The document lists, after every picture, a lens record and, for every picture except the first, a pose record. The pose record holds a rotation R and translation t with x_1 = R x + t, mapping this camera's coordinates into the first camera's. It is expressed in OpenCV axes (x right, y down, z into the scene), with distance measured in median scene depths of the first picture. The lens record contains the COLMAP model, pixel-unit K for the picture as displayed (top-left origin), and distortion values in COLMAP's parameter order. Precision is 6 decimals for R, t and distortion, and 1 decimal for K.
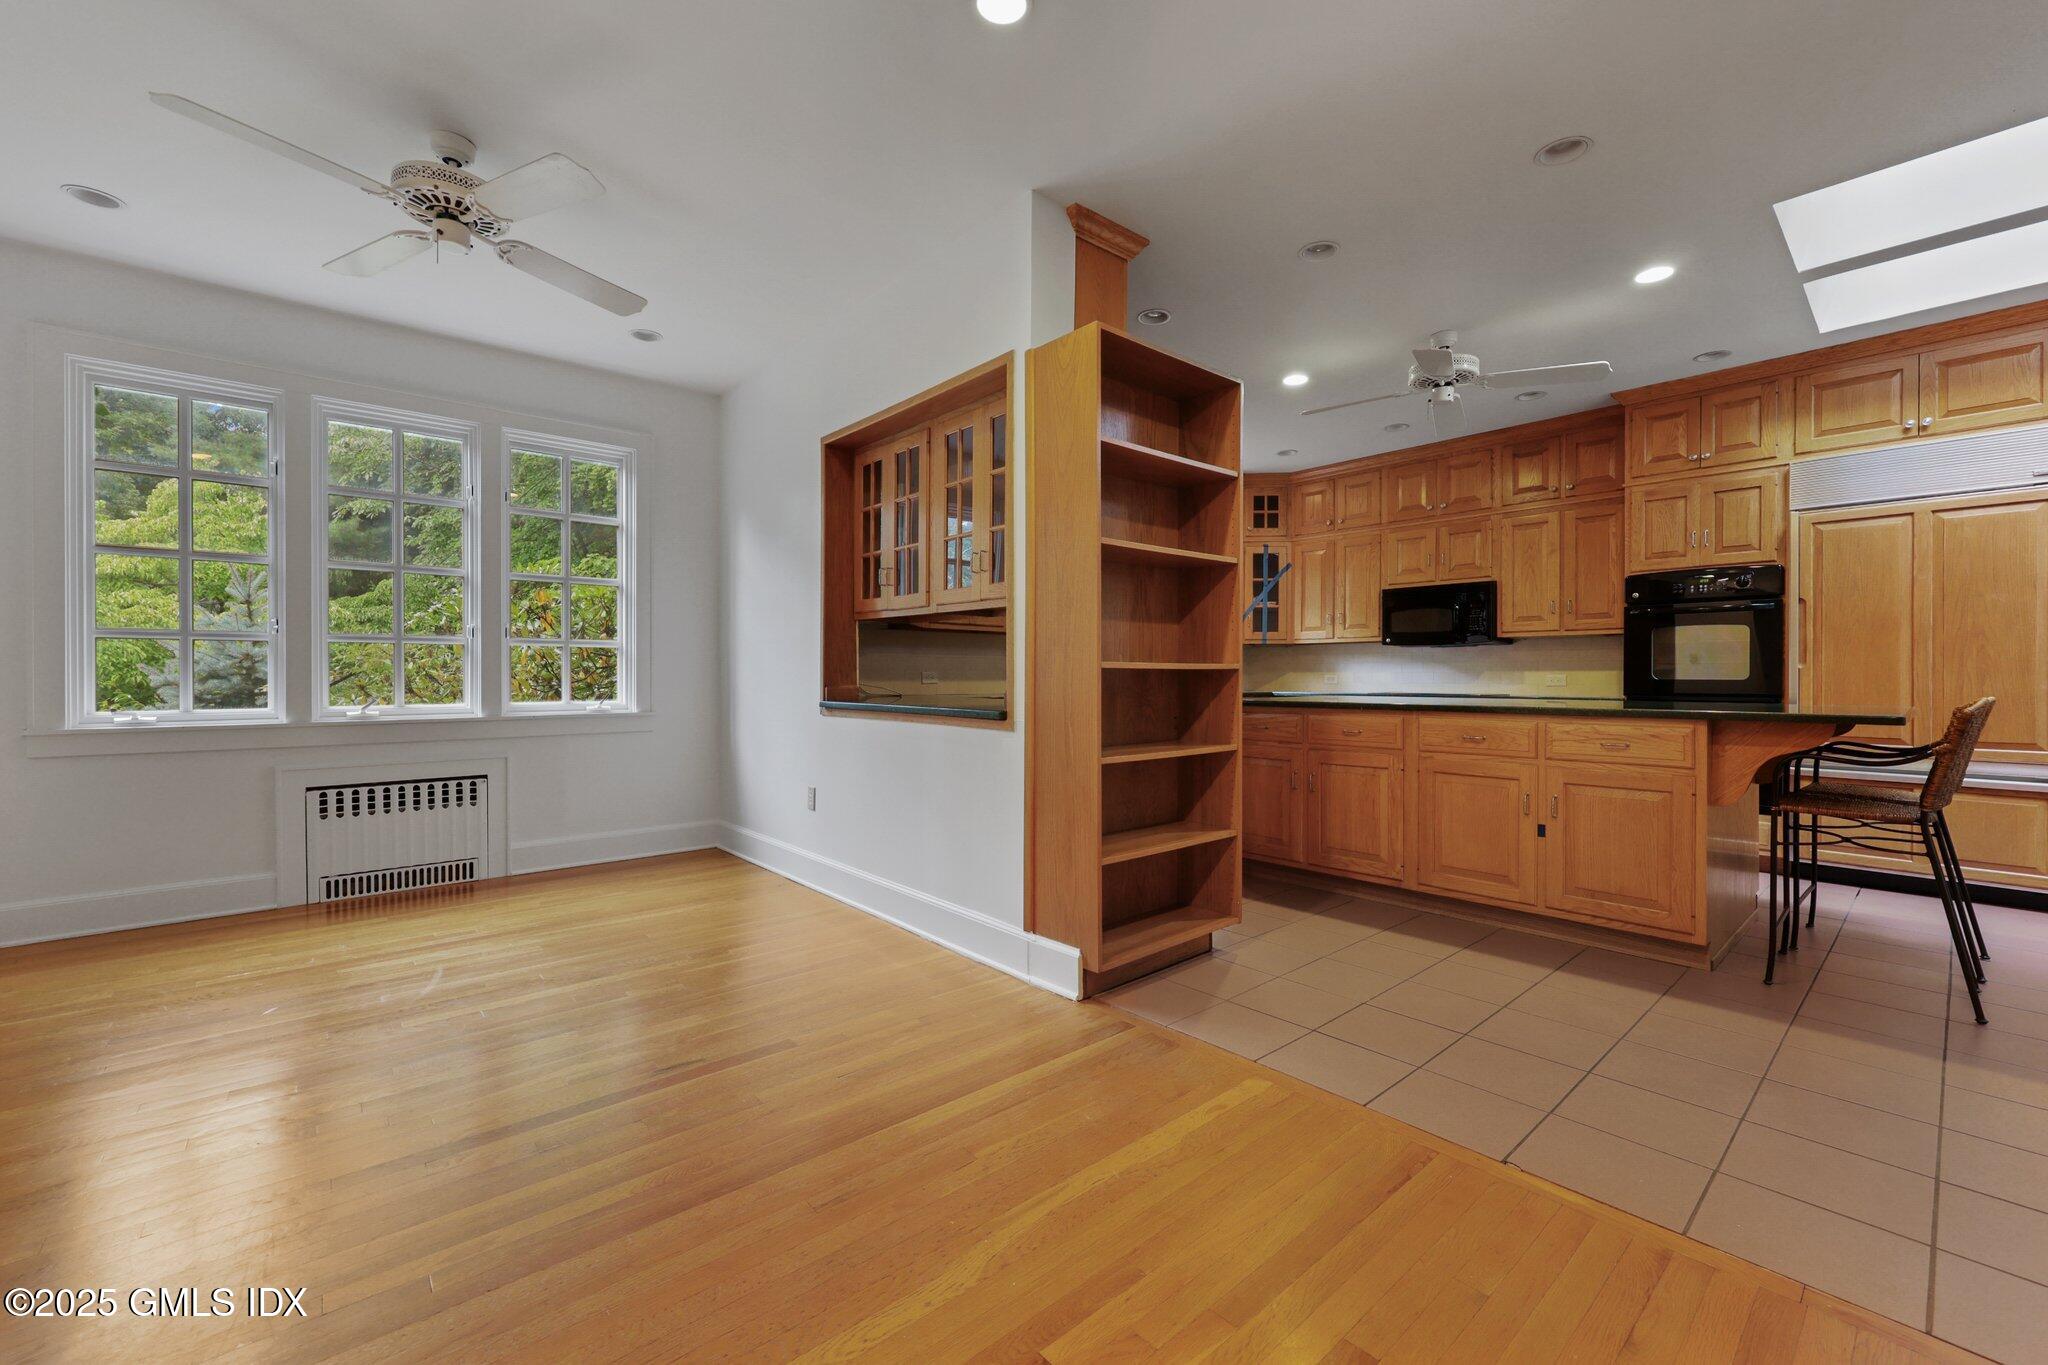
lens RADIAL K [[821.1, 0, 1023.7], [0, 821.1, 681.1], [0, 0, 1]] dist [-0.000504, 0.000168]
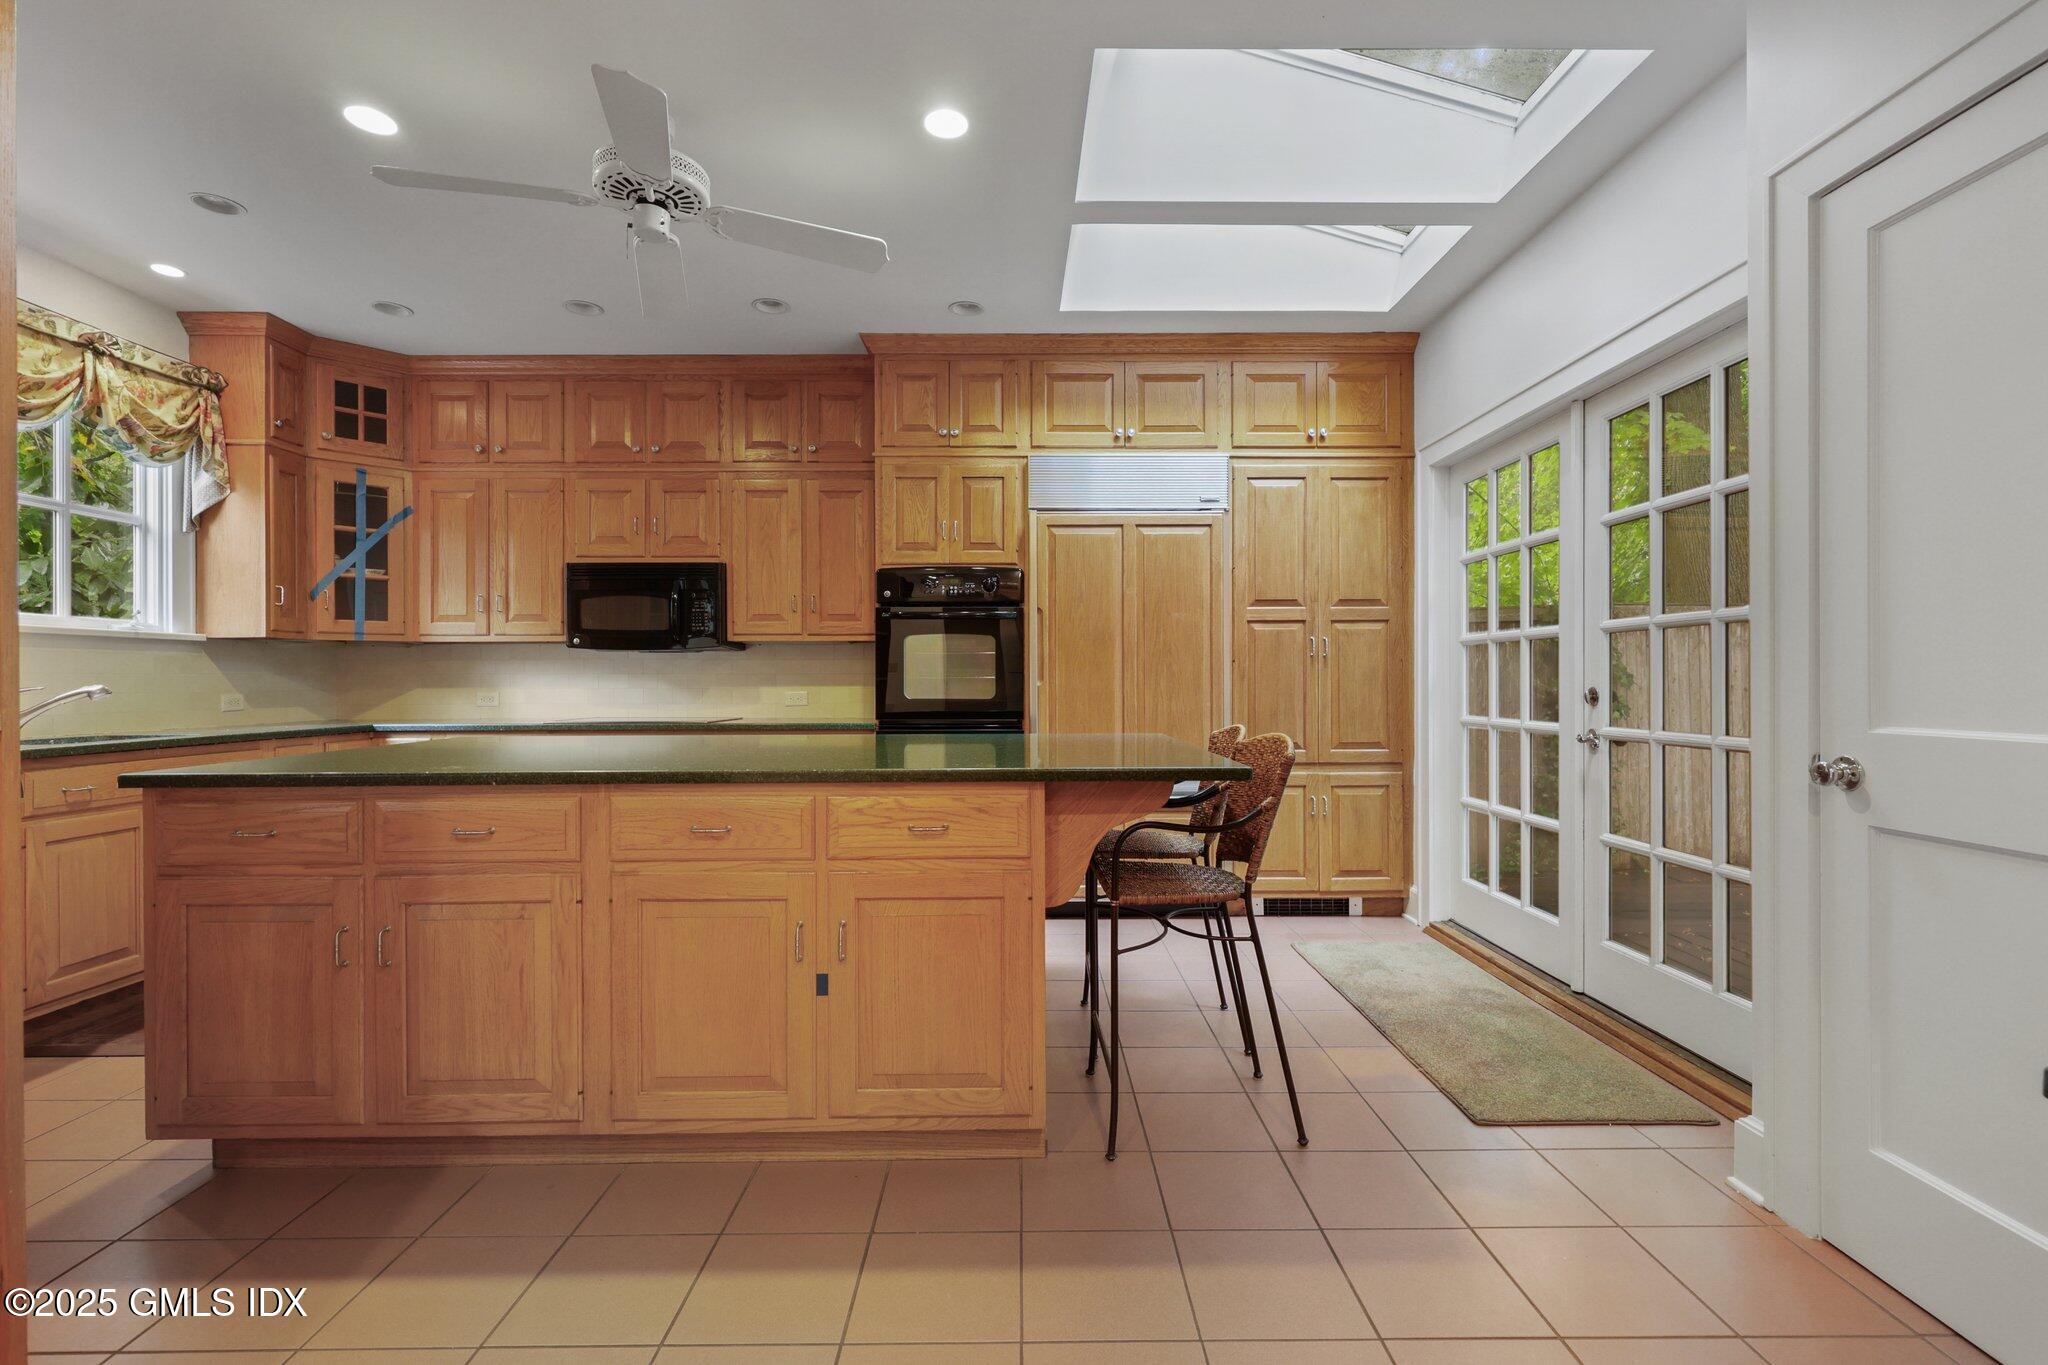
lens RADIAL K [[927.9, 0, 1028.2], [0, 927.9, 678.9], [0, 0, 1]] dist [0.000454, -0.000157]
pose [[0.658743, -0.003671, 0.752359, 0.172118], [0.008040, 0.999965, -0.002161, -0.020582], [-0.752325, 0.007473, 0.658750, 0.333747]]
